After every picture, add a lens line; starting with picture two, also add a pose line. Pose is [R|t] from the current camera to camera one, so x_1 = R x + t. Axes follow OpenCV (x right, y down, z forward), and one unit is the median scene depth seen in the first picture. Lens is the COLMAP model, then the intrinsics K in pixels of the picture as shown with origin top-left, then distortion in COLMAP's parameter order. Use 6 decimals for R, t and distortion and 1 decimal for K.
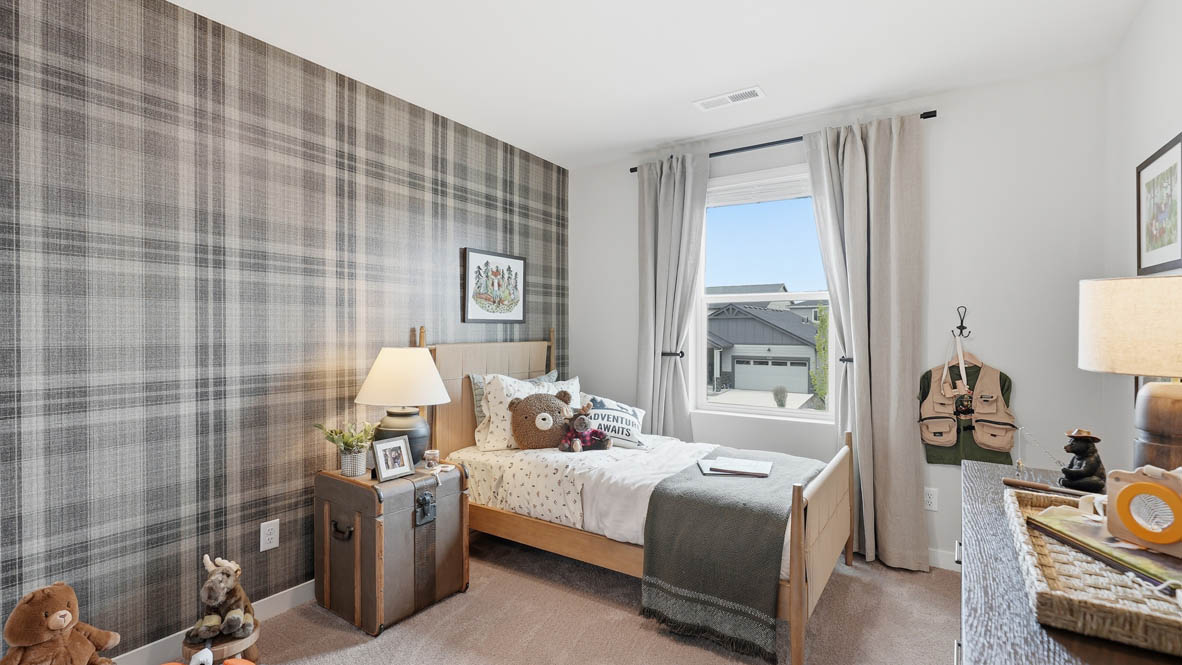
lens RADIAL K [[540.6, 0, 584.5], [0, 540.6, 334.3], [0, 0, 1]] dist [-0.005212, 0.002450]
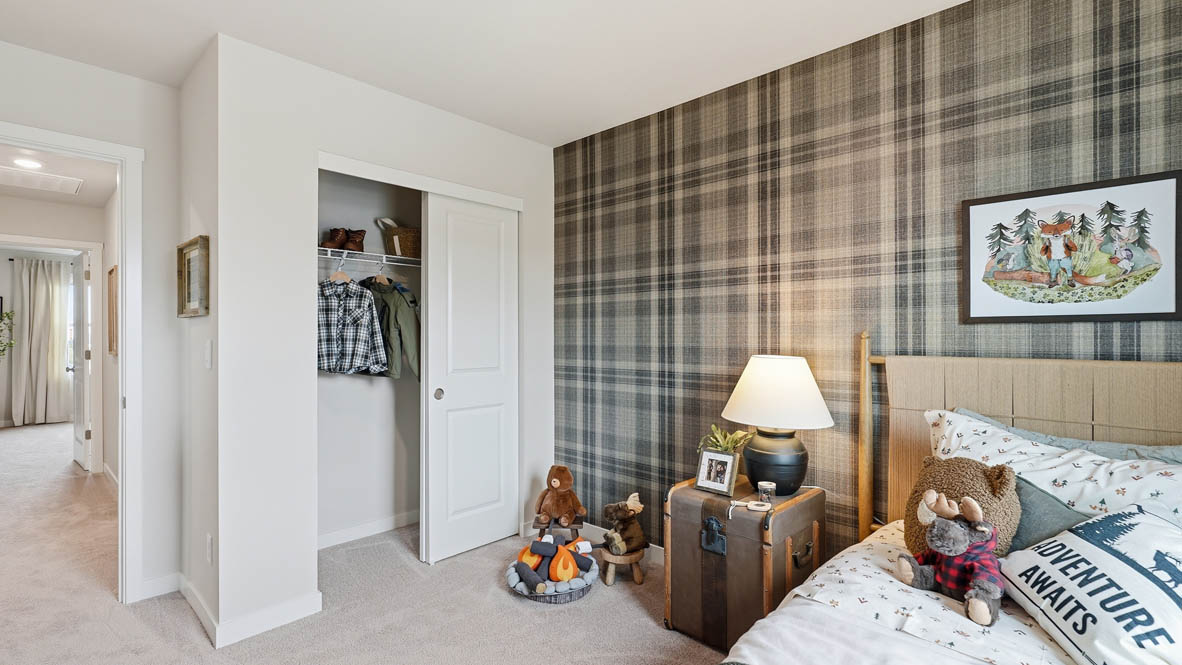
lens RADIAL K [[540.6, 0, 587.5], [0, 540.6, 331.9], [0, 0, 1]] dist [-0.005212, 0.002450]
pose [[-0.168465, -0.007674, -0.985678, 0.564446], [-0.007469, 0.999951, -0.006508, -0.006541], [0.985679, 0.006266, -0.168514, 0.852008]]
